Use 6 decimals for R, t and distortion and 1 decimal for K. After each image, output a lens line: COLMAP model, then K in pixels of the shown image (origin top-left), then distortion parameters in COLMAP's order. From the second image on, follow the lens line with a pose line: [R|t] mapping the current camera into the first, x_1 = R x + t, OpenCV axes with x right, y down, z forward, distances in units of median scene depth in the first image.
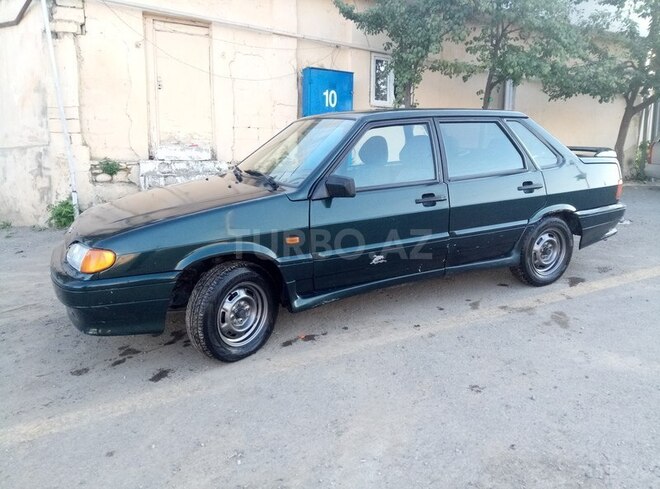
lens RADIAL K [[489.6, 0, 330.0], [0, 489.6, 244.5], [0, 0, 1]] dist [0.027380, -0.032163]
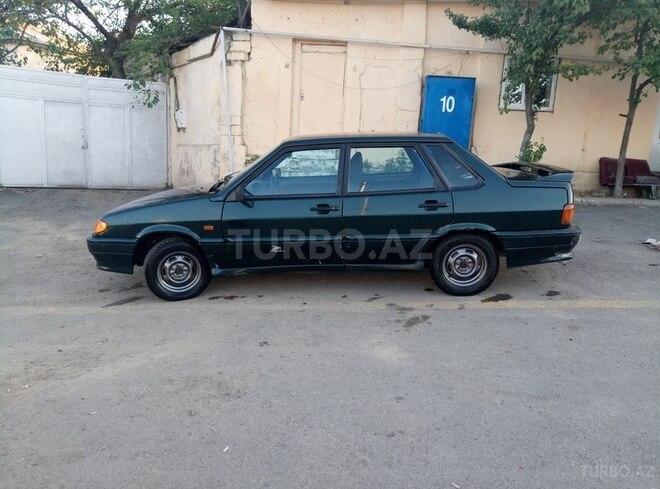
lens RADIAL K [[489.6, 0, 330.0], [0, 489.6, 244.5], [0, 0, 1]] dist [0.027380, -0.032163]
pose [[0.874292, 0.121218, -0.470020, 0.367421], [-0.110139, 0.992601, 0.051119, -0.028885], [0.472739, 0.007075, 0.881174, -0.054365]]
